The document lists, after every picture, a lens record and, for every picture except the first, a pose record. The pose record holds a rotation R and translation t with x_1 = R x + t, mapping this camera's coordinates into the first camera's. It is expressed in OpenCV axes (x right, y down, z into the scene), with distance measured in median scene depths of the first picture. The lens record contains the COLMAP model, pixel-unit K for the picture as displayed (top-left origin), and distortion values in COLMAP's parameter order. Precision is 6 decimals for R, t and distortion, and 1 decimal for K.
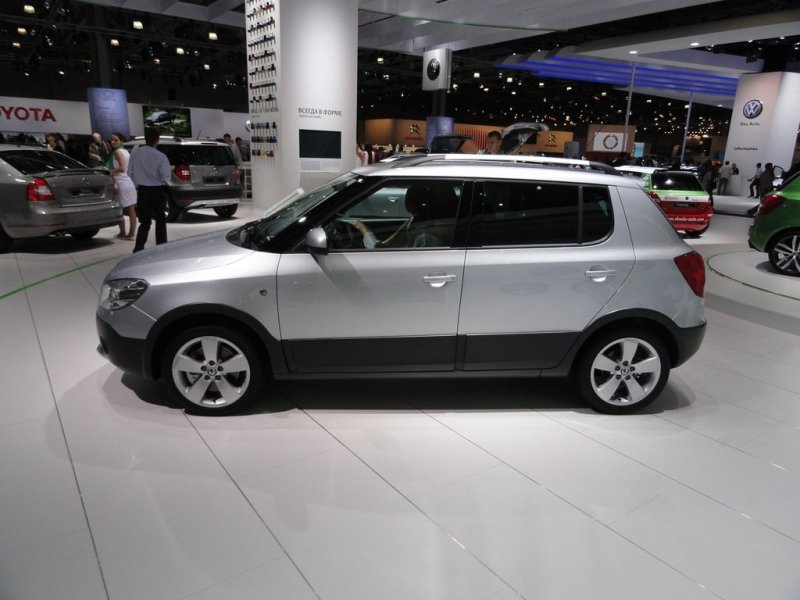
lens RADIAL K [[547.8, 0, 397.0], [0, 547.8, 289.6], [0, 0, 1]] dist [0.003467, 0.003839]
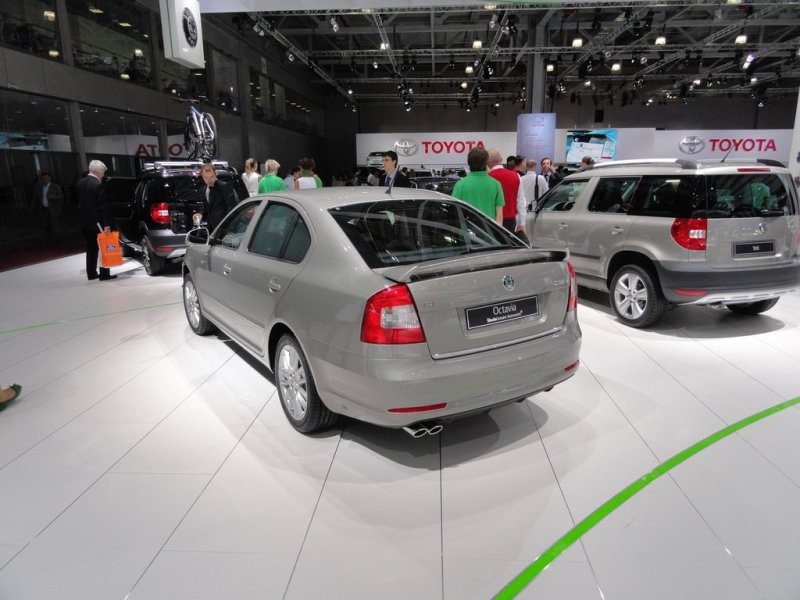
lens RADIAL K [[547.8, 0, 397.0], [0, 547.8, 289.6], [0, 0, 1]] dist [0.003467, 0.003839]
pose [[0.766171, 0.101643, -0.634548, -0.088672], [-0.128217, 0.991738, 0.004044, -0.042829], [0.629716, 0.078261, 0.772873, 0.151810]]
